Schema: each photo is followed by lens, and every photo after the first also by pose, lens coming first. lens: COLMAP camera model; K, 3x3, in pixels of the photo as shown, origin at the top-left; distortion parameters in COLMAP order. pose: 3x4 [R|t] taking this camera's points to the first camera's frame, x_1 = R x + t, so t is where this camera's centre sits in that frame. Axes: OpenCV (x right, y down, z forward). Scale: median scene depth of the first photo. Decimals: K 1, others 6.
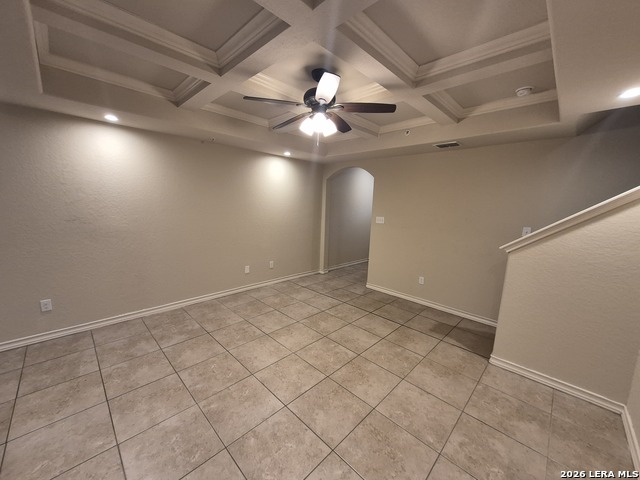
lens RADIAL K [[252.8, 0, 315.9], [0, 252.8, 240.9], [0, 0, 1]] dist [0.006442, -0.000029]
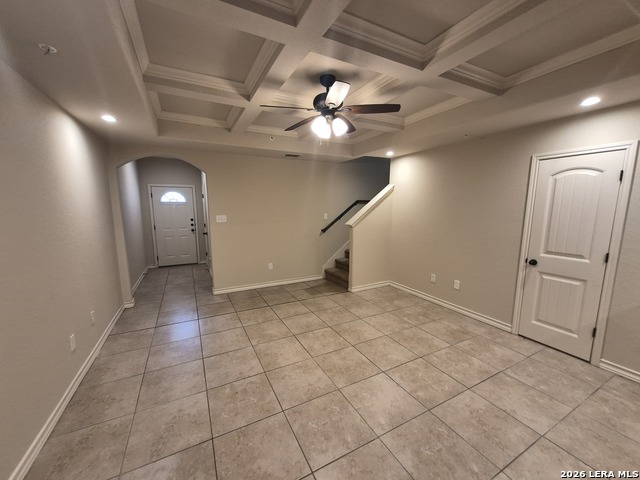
lens RADIAL K [[252.8, 0, 315.9], [0, 252.8, 240.9], [0, 0, 1]] dist [0.006442, -0.000029]
pose [[0.302225, -0.165931, 0.938684, -0.828524], [0.158445, 0.979779, 0.122181, -0.093754], [-0.939976, 0.111804, 0.322405, 0.577492]]
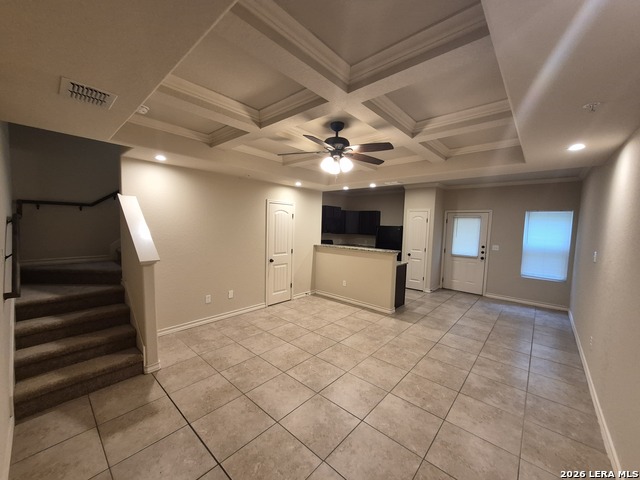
lens RADIAL K [[248.1, 0, 313.0], [0, 248.1, 243.7], [0, 0, 1]] dist [-0.000289, -0.000092]
pose [[-0.997518, -0.055265, -0.043629, 0.114649], [-0.063814, 0.971451, 0.228498, -0.269250], [0.029756, 0.230715, -0.972566, 1.708387]]
